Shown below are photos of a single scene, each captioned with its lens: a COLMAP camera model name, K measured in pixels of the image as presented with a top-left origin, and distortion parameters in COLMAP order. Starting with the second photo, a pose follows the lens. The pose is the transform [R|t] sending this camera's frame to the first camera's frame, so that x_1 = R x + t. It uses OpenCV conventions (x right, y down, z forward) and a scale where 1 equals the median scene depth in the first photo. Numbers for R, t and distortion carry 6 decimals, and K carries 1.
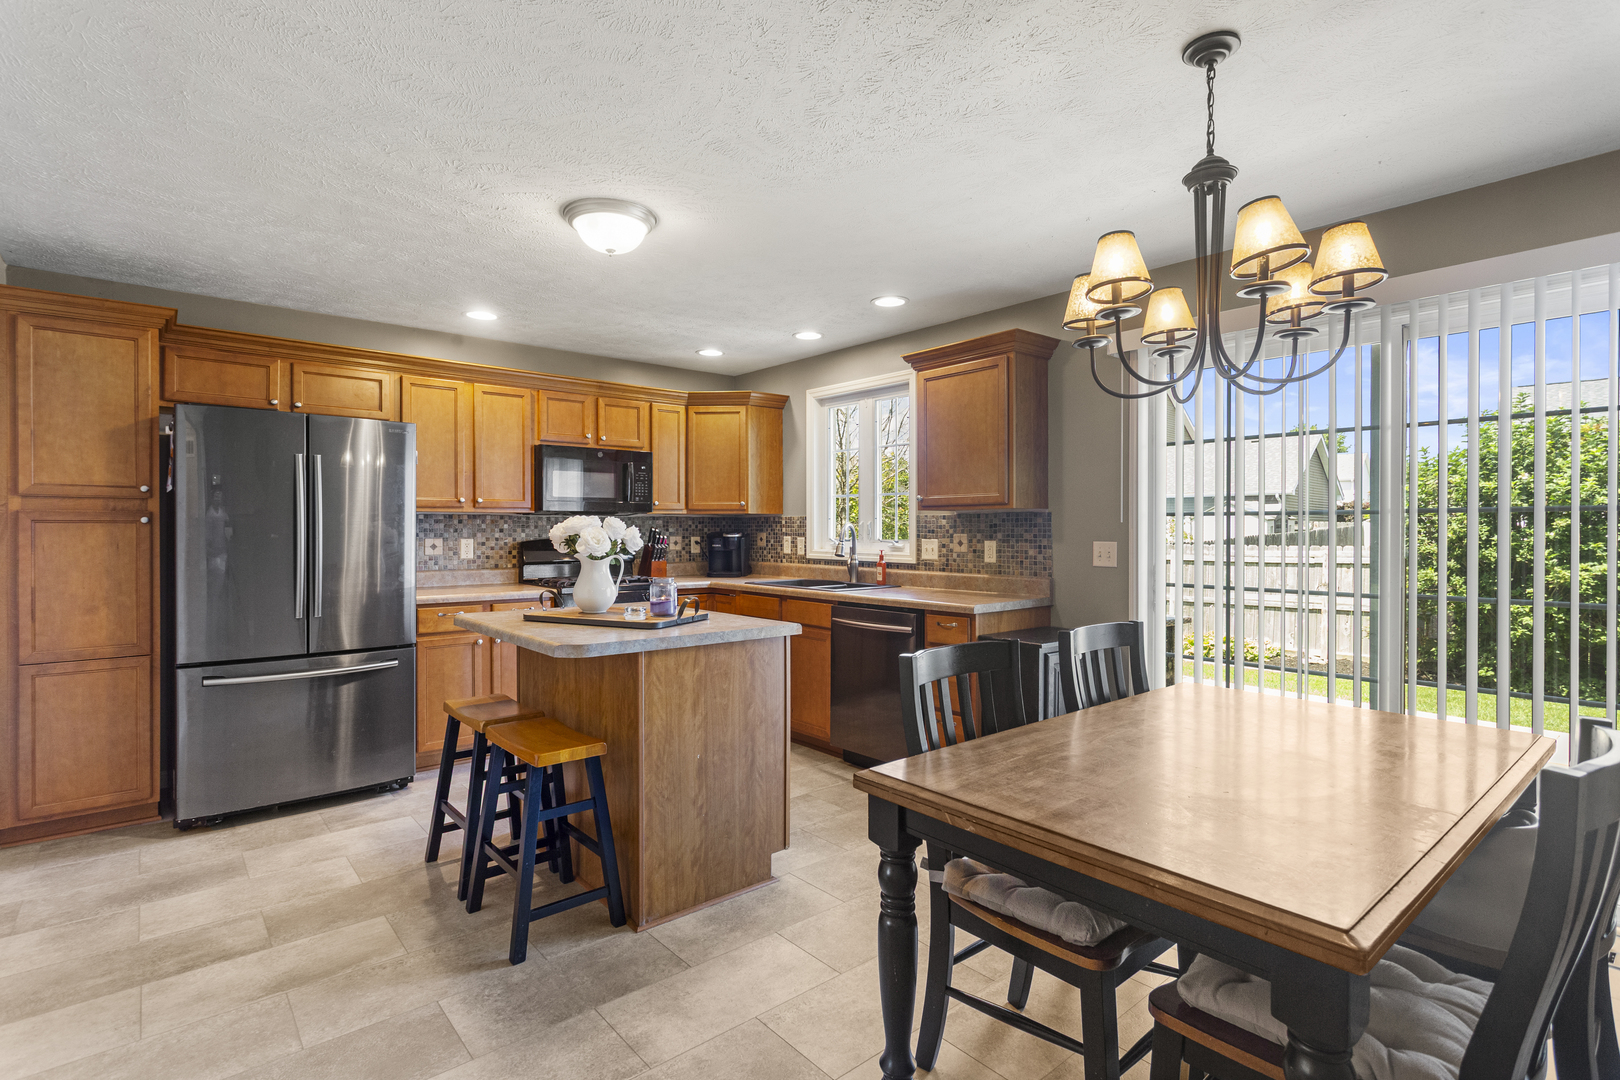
lens RADIAL K [[783.8, 0, 802.1], [0, 783.8, 536.2], [0, 0, 1]] dist [-0.001918, 0.000662]
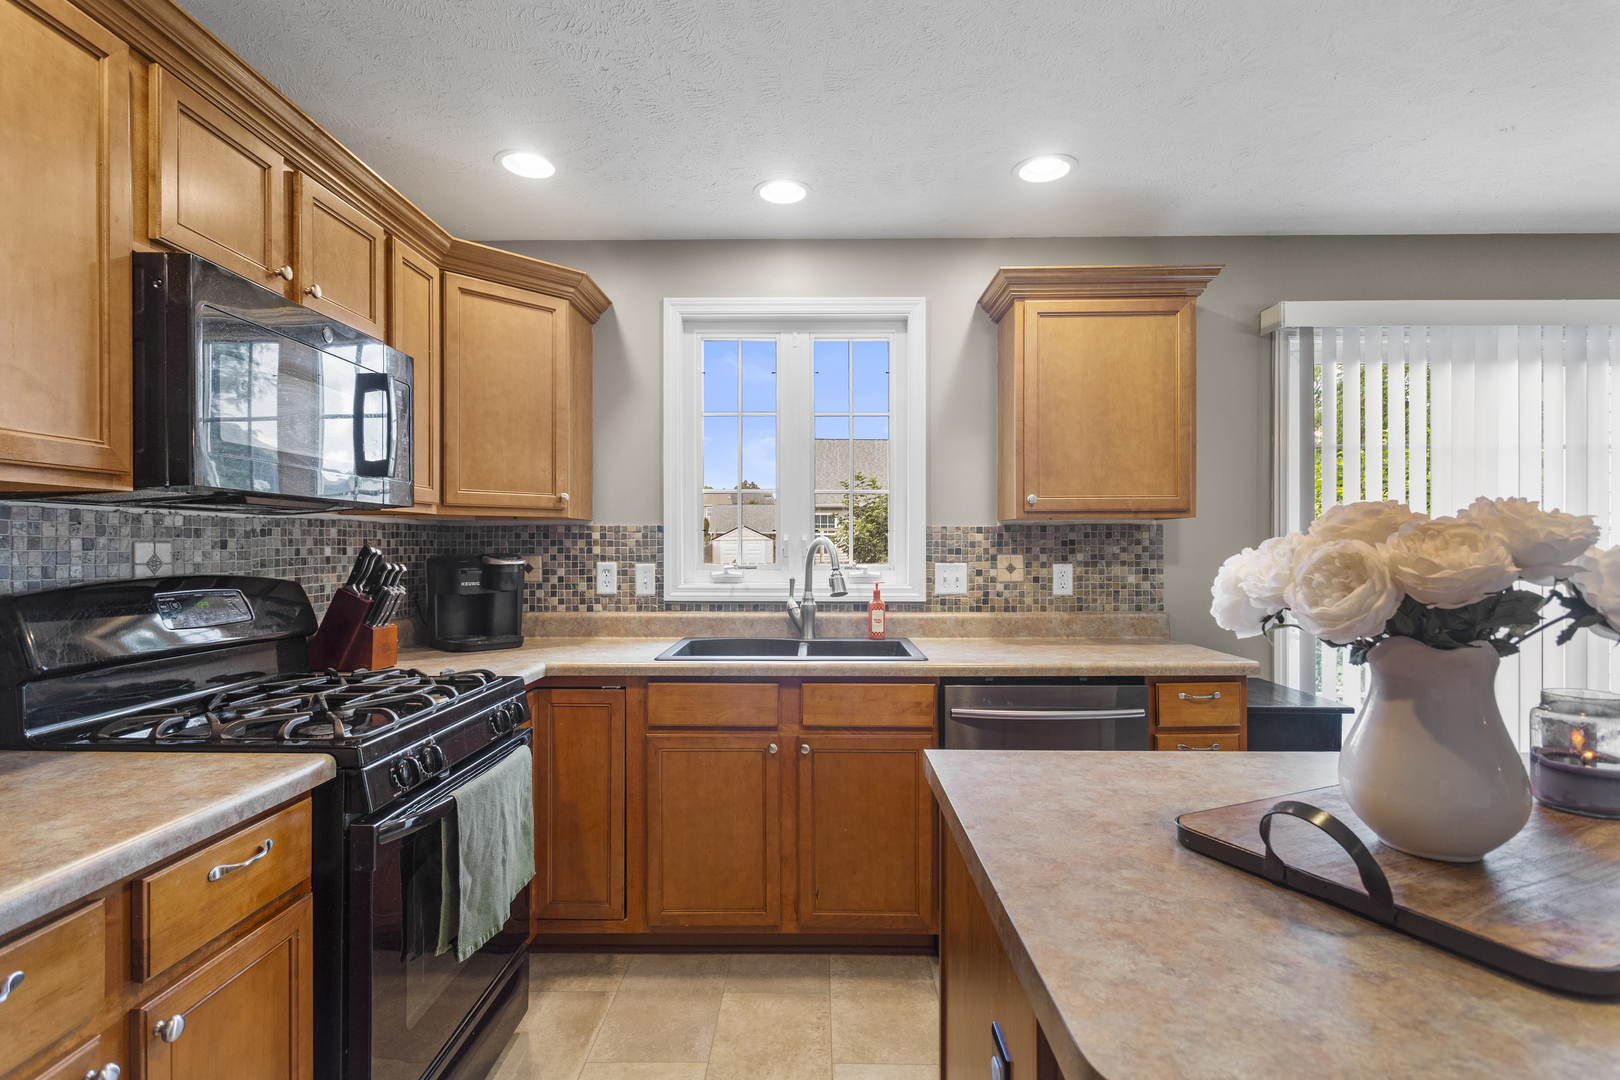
lens RADIAL K [[790.6, 0, 804.6], [0, 790.6, 548.4], [0, 0, 1]] dist [-0.000496, 0.001230]
pose [[0.652798, -0.002513, 0.757528, -0.424588], [0.009218, 0.999947, -0.004626, -0.006762], [-0.757476, 0.010003, 0.652786, 0.673955]]
